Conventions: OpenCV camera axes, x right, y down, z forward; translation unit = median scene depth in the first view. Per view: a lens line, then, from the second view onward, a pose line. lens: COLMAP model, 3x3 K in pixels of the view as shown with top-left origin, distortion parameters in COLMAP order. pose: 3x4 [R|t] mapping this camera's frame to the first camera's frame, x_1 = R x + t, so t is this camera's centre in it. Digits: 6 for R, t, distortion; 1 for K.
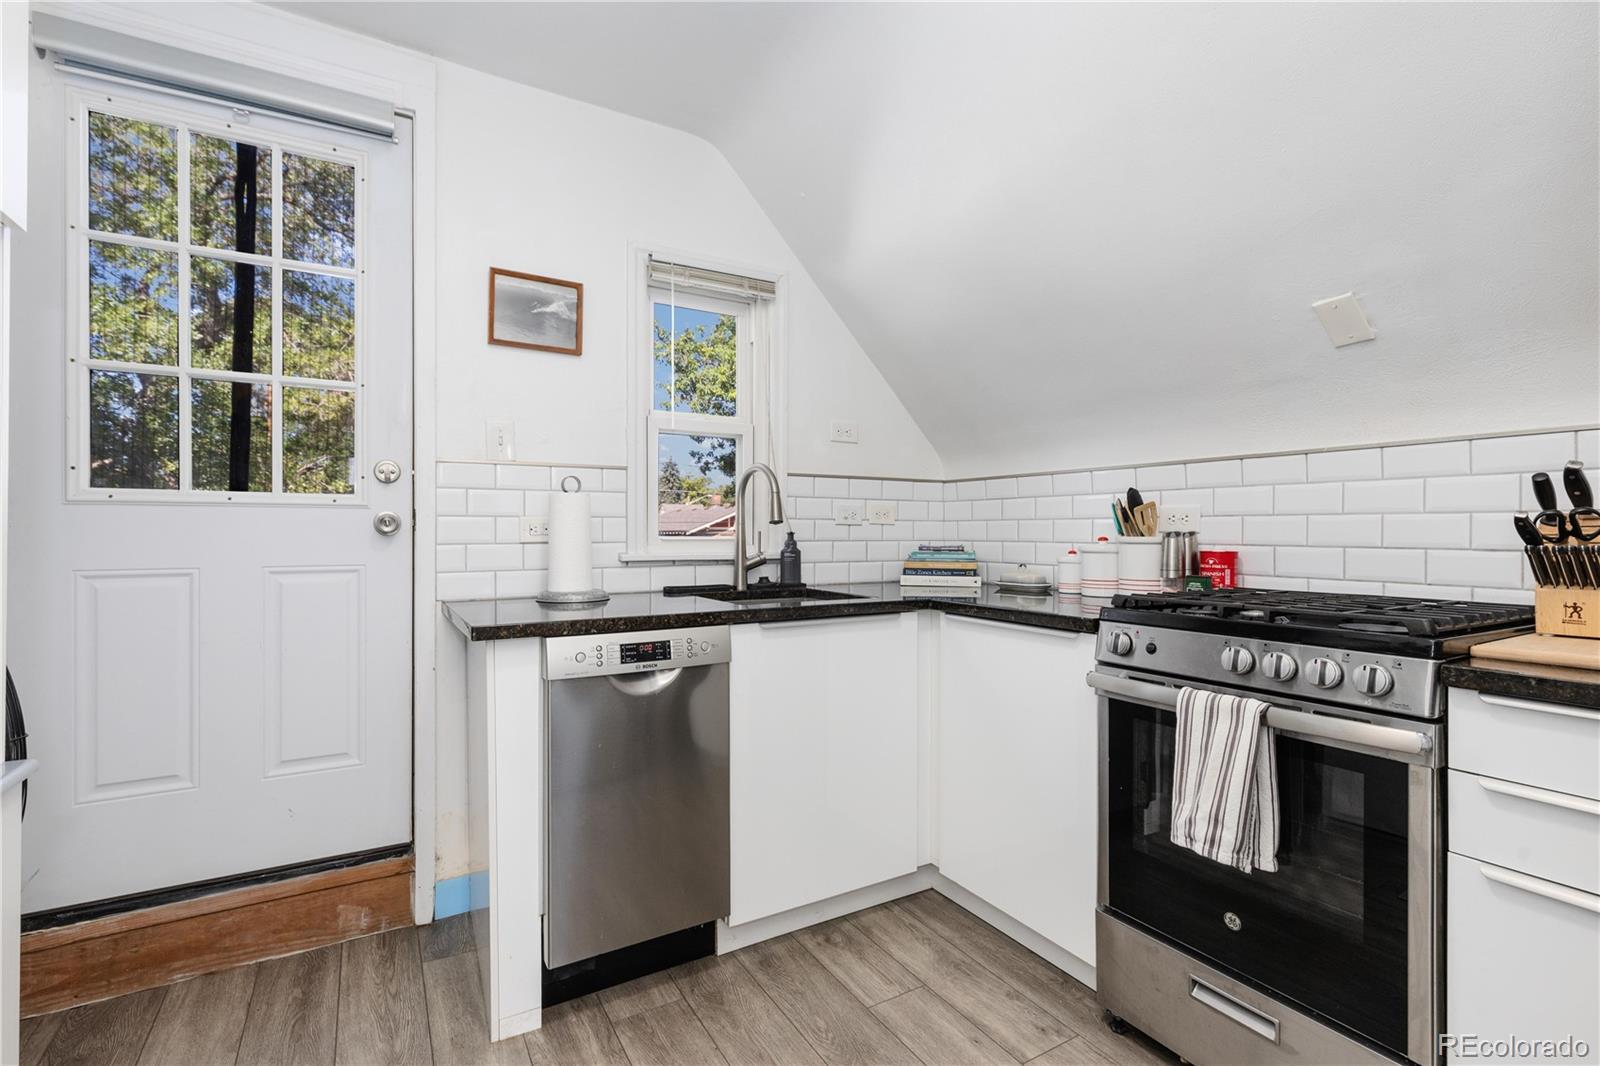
lens RADIAL K [[730.2, 0, 788.5], [0, 730.2, 528.4], [0, 0, 1]] dist [0.004622, 0.000482]
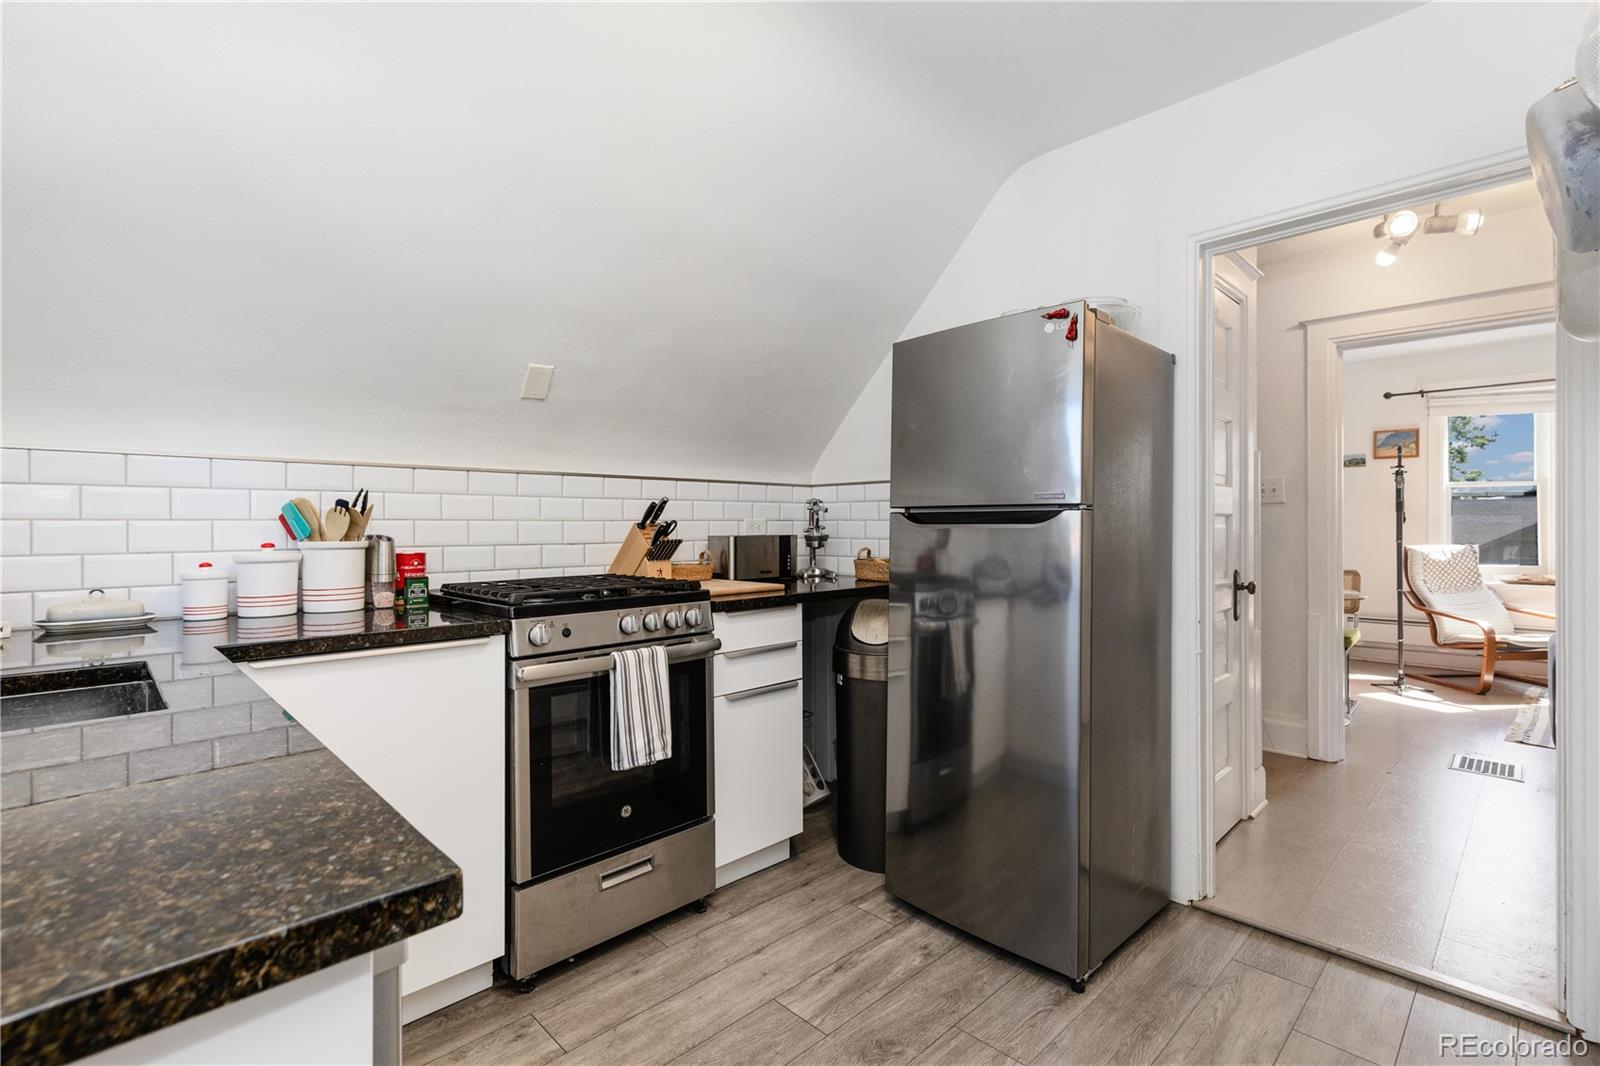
lens RADIAL K [[730.2, 0, 795.3], [0, 730.2, 532.3], [0, 0, 1]] dist [0.004622, 0.000482]
pose [[-0.248248, -0.001296, 0.968696, -0.988335], [0.002812, 0.999994, 0.002058, 0.000229], [-0.968692, 0.003234, -0.248243, 1.232875]]
